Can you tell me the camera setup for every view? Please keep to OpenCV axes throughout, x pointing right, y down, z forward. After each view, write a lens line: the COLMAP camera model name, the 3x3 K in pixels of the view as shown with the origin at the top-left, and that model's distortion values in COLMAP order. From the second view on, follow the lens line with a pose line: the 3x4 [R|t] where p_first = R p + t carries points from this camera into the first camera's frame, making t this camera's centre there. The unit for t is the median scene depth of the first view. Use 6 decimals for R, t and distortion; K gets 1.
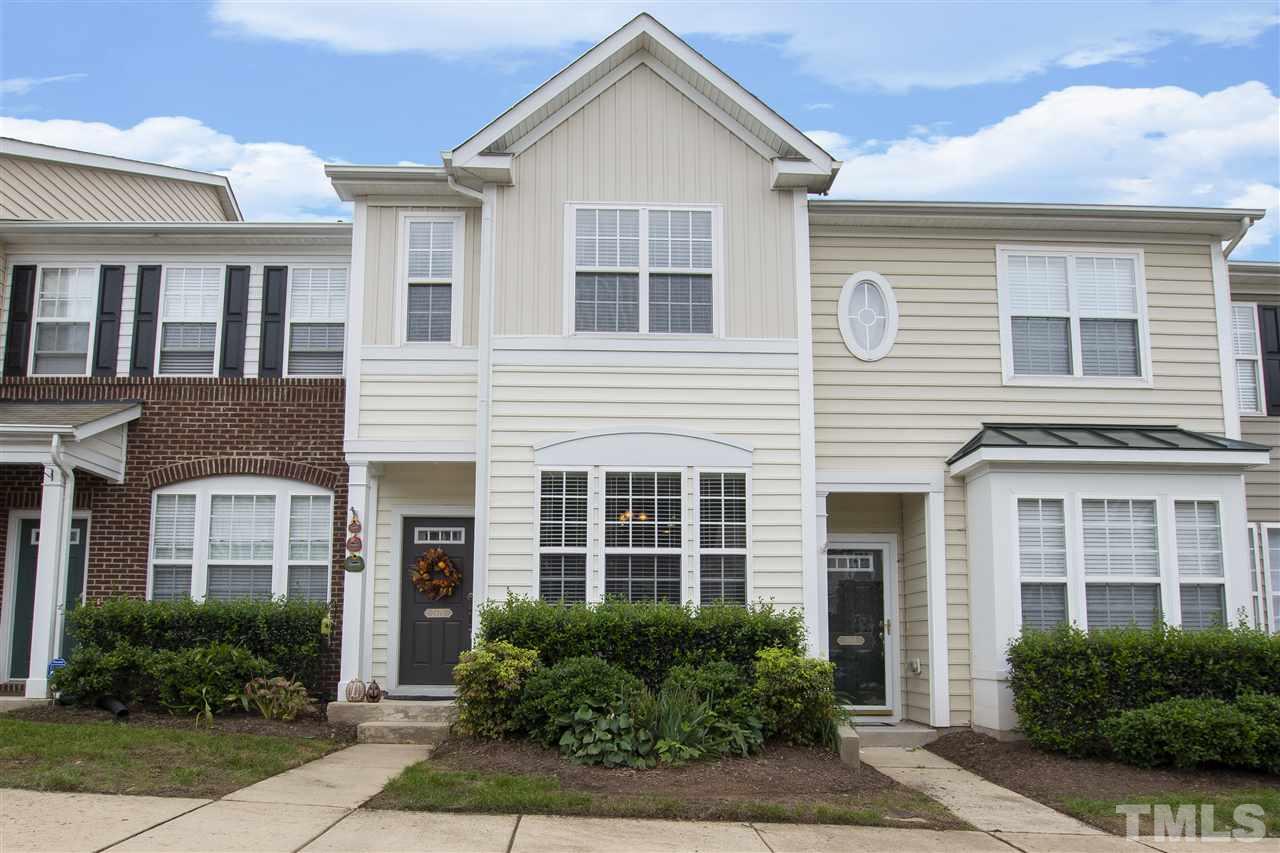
lens RADIAL K [[1359.8, 0, 640.0], [0, 1359.8, 426.5], [0, 0, 1]] dist [-0.014677, 0.000620]
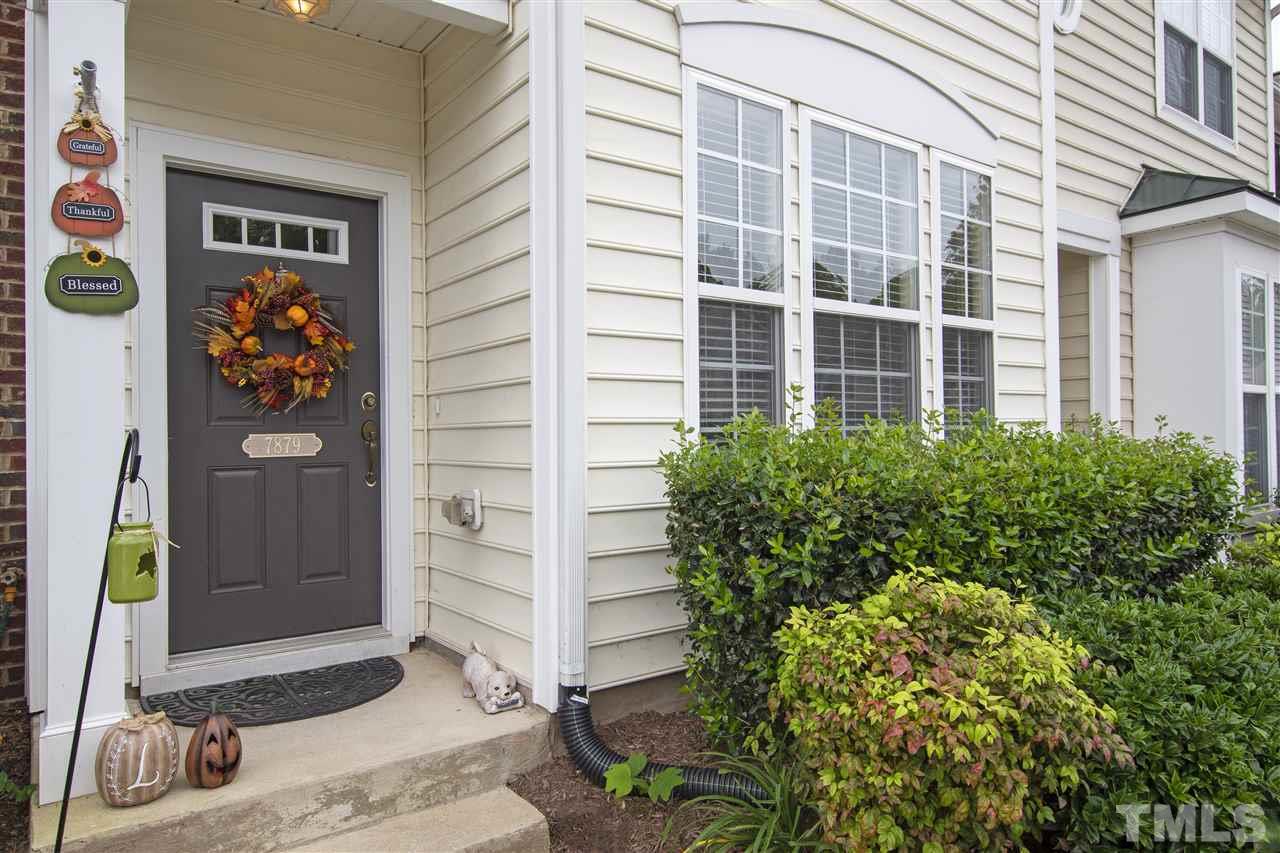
lens RADIAL K [[862.8, 0, 640.0], [0, 862.8, 426.5], [0, 0, 1]] dist [-0.006997, -0.001732]
pose [[0.762246, -0.014431, 0.647127, -0.237062], [-0.099346, 0.985298, 0.138991, 0.094513], [-0.639619, -0.170235, 0.749605, 0.801084]]
